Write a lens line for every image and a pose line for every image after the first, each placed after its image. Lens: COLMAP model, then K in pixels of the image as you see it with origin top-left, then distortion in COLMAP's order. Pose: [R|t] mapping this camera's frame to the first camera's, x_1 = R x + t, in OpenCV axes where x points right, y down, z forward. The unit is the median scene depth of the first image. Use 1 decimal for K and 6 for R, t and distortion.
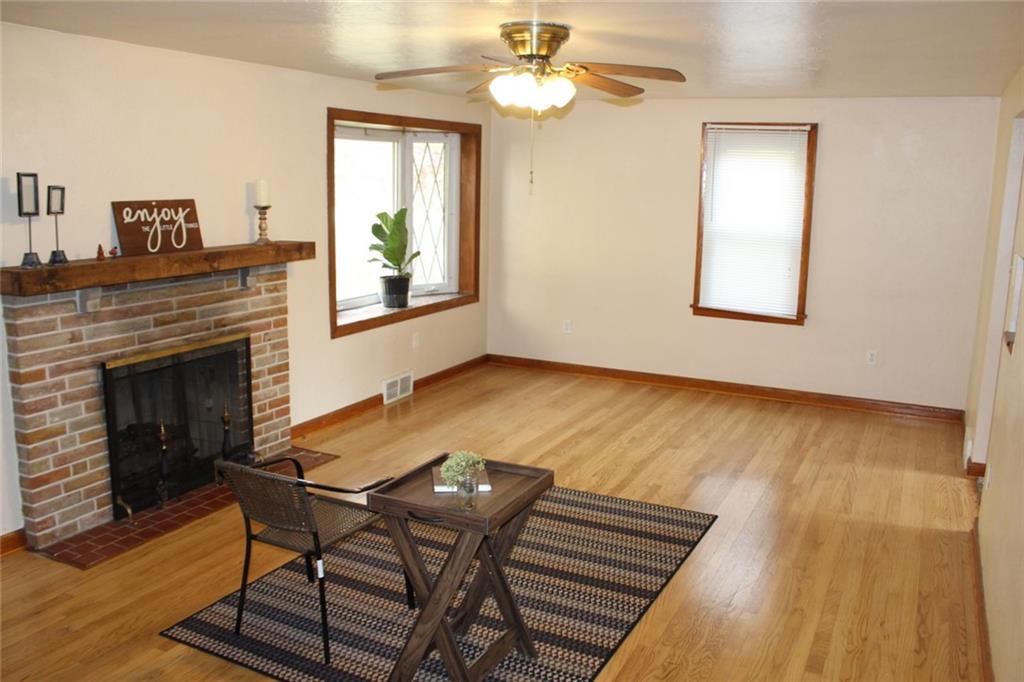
lens RADIAL K [[854.8, 0, 512.0], [0, 854.8, 341.0], [0, 0, 1]] dist [-0.184691, 0.189055]
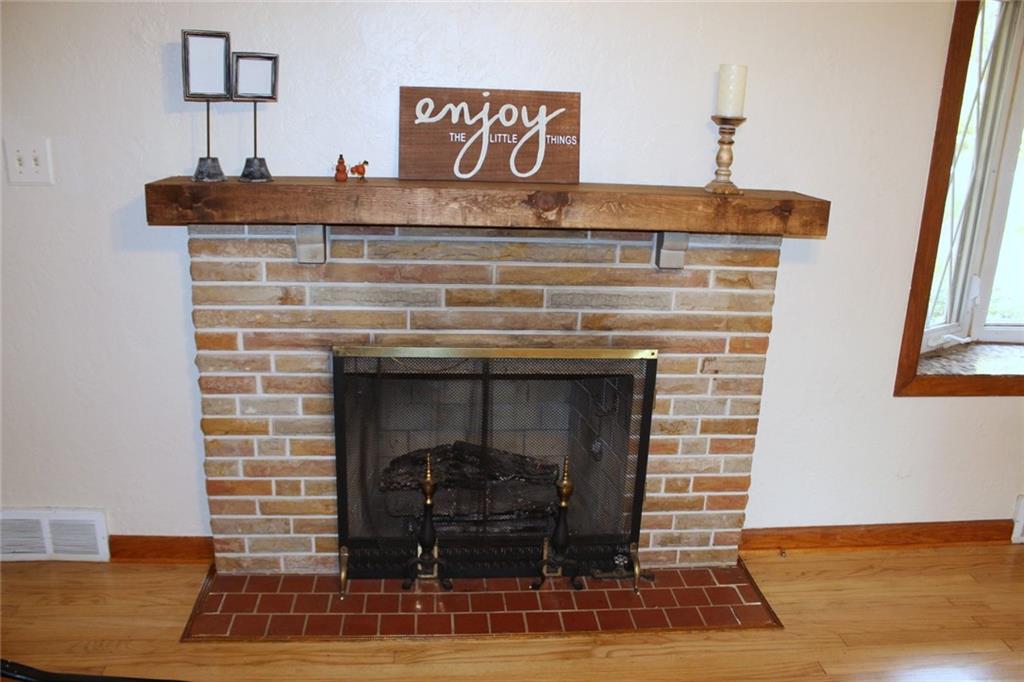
lens RADIAL K [[854.8, 0, 512.0], [0, 854.8, 341.0], [0, 0, 1]] dist [-0.184691, 0.189055]
pose [[0.526291, 0.246338, -0.813840, 0.092122], [-0.187758, 0.967158, 0.171326, -0.104933], [0.829316, 0.062637, 0.555258, 0.705882]]
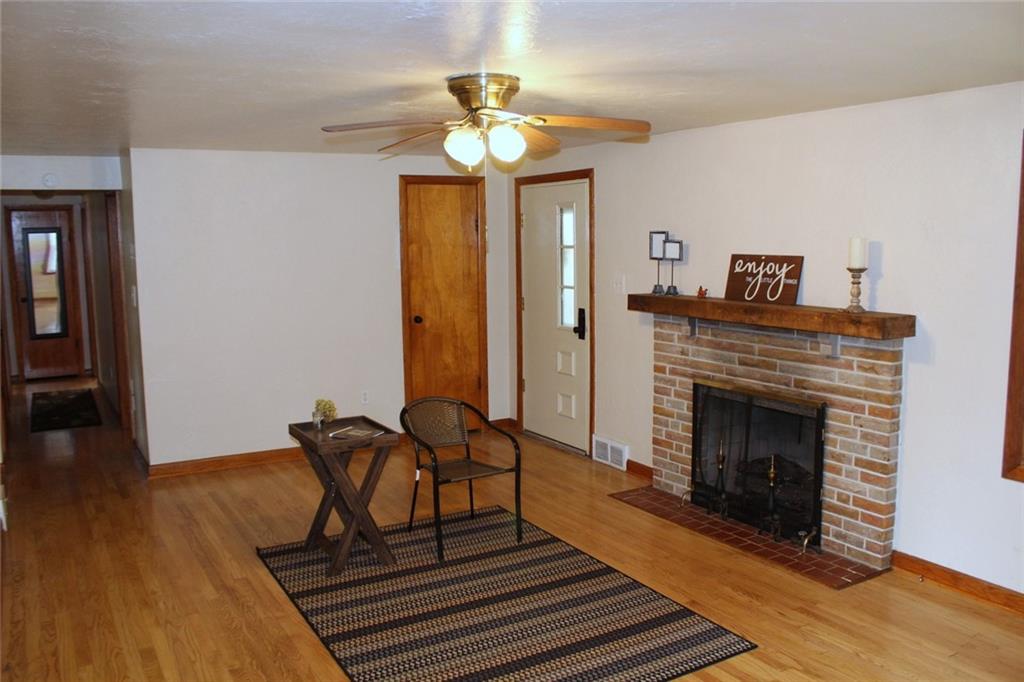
lens RADIAL K [[854.8, 0, 512.0], [0, 854.8, 341.0], [0, 0, 1]] dist [-0.184691, 0.189055]
pose [[-0.540727, 0.096015, -0.835700, 0.705550], [-0.155398, 0.964964, 0.211415, -0.245355], [0.826720, 0.244184, -0.506862, 1.325586]]
